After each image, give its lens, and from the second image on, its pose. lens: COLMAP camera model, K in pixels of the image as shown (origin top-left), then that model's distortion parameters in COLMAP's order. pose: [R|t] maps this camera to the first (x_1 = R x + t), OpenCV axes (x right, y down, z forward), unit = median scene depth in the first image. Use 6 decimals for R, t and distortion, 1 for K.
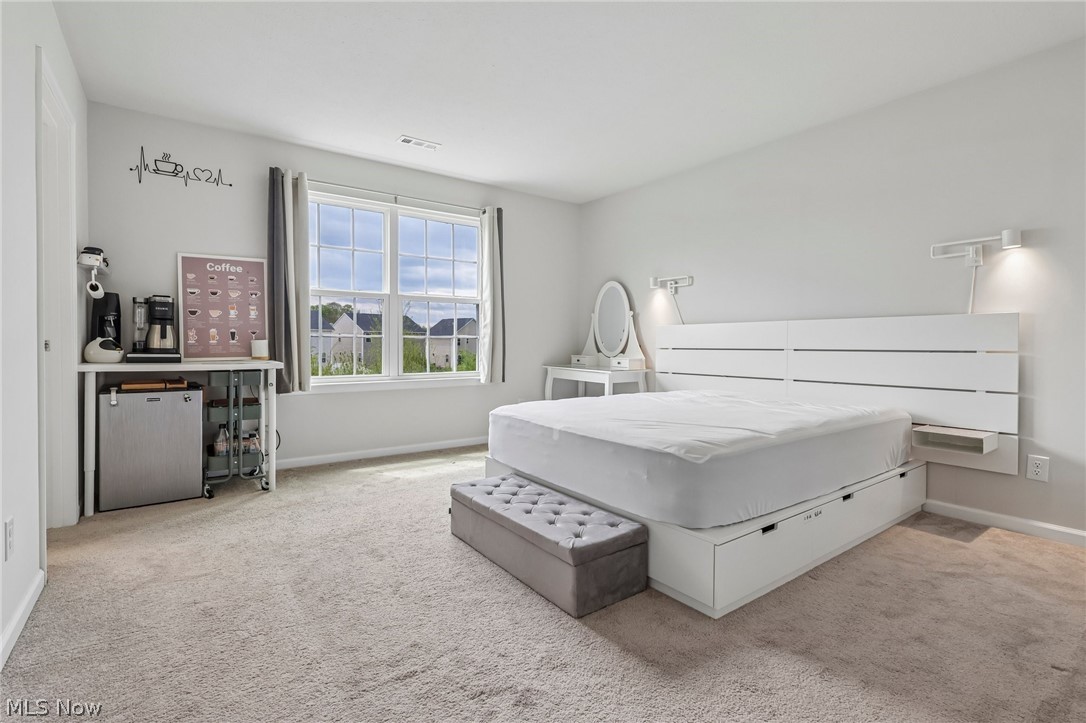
lens RADIAL K [[505.8, 0, 531.1], [0, 505.8, 352.4], [0, 0, 1]] dist [-0.002931, -0.000797]
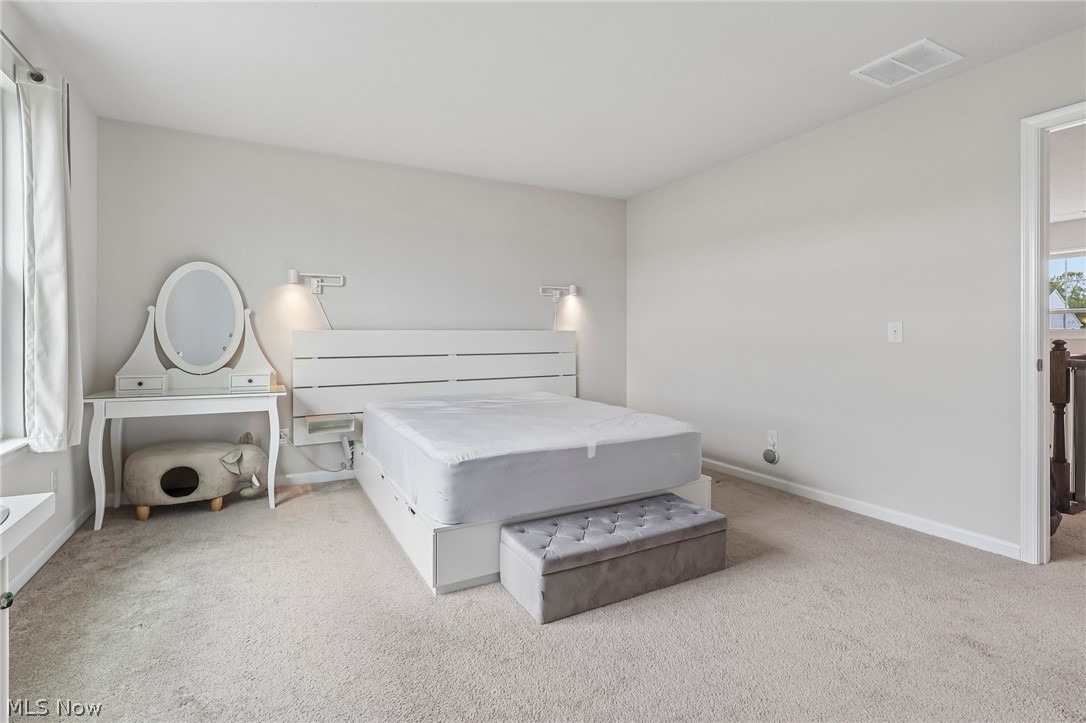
lens RADIAL K [[505.8, 0, 531.1], [0, 505.8, 352.4], [0, 0, 1]] dist [-0.002931, -0.000797]
pose [[0.130466, -0.034844, 0.990840, -0.517510], [0.018889, 0.999288, 0.032654, -0.037844], [-0.991273, 0.014456, 0.131031, 0.538164]]
